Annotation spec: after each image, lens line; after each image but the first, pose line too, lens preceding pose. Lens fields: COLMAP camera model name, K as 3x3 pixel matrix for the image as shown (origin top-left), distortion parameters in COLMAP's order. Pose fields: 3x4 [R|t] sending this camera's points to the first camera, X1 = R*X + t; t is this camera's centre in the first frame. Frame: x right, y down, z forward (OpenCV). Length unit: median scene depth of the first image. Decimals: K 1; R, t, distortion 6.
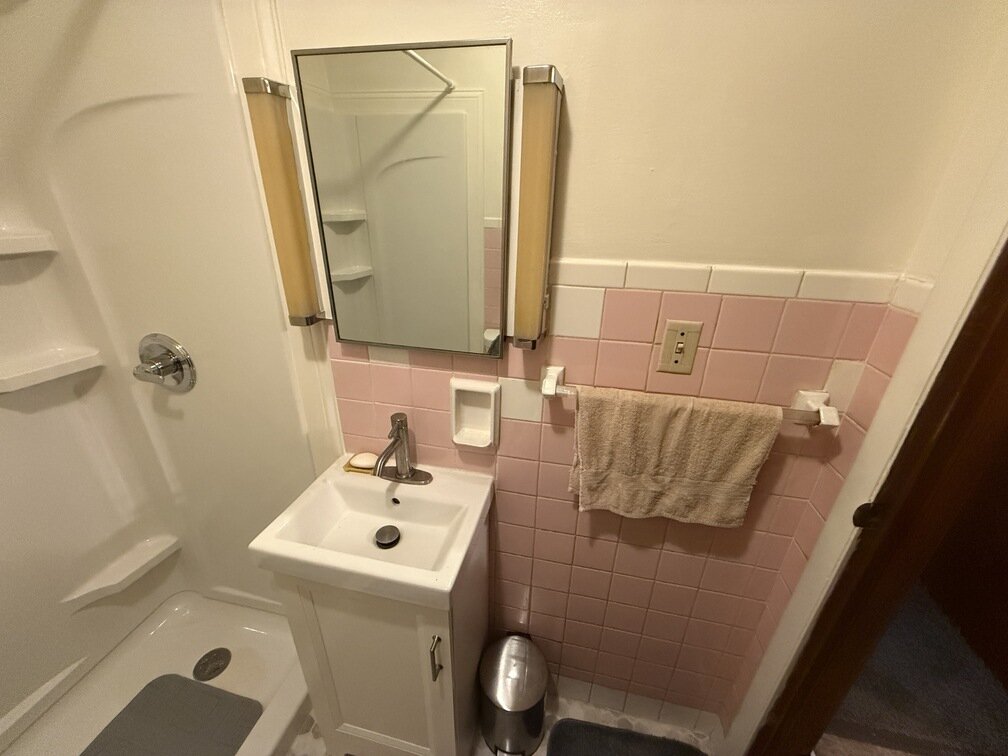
lens RADIAL K [[405.0, 0, 504.3], [0, 405.0, 377.8], [0, 0, 1]] dist [-0.001122, 0.000421]
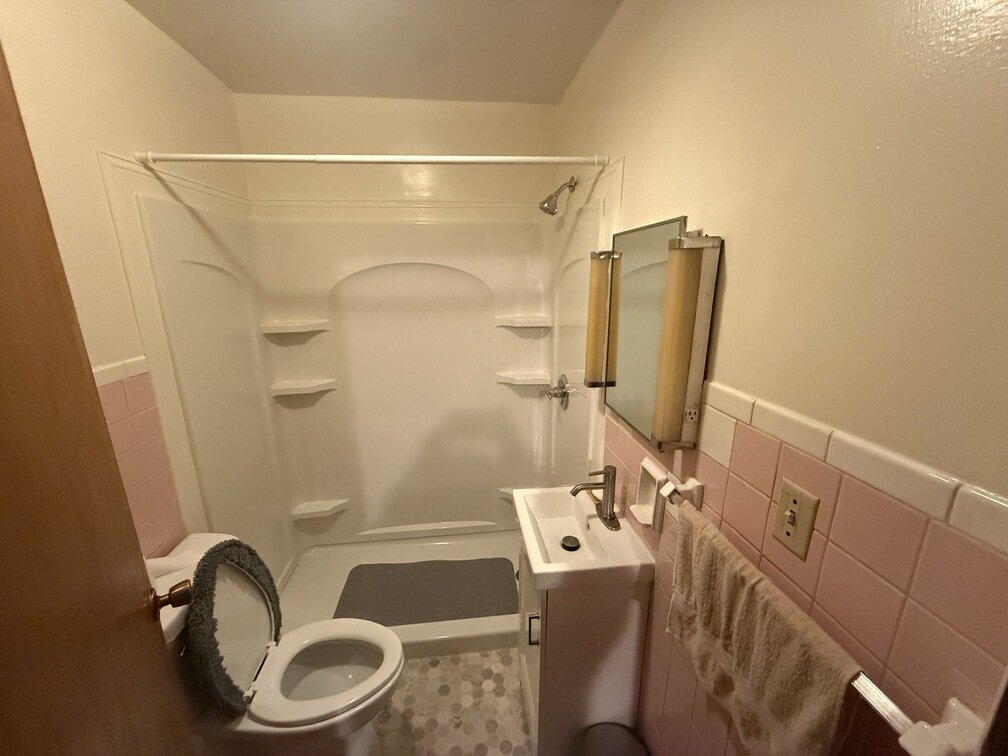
lens RADIAL K [[405.0, 0, 503.7], [0, 405.0, 380.2], [0, 0, 1]] dist [-0.001122, 0.000421]
pose [[0.324802, 0.216857, -0.920585, 0.924899], [-0.375715, 0.922845, 0.084829, -0.178776], [0.867953, 0.318325, 0.381219, 0.112969]]
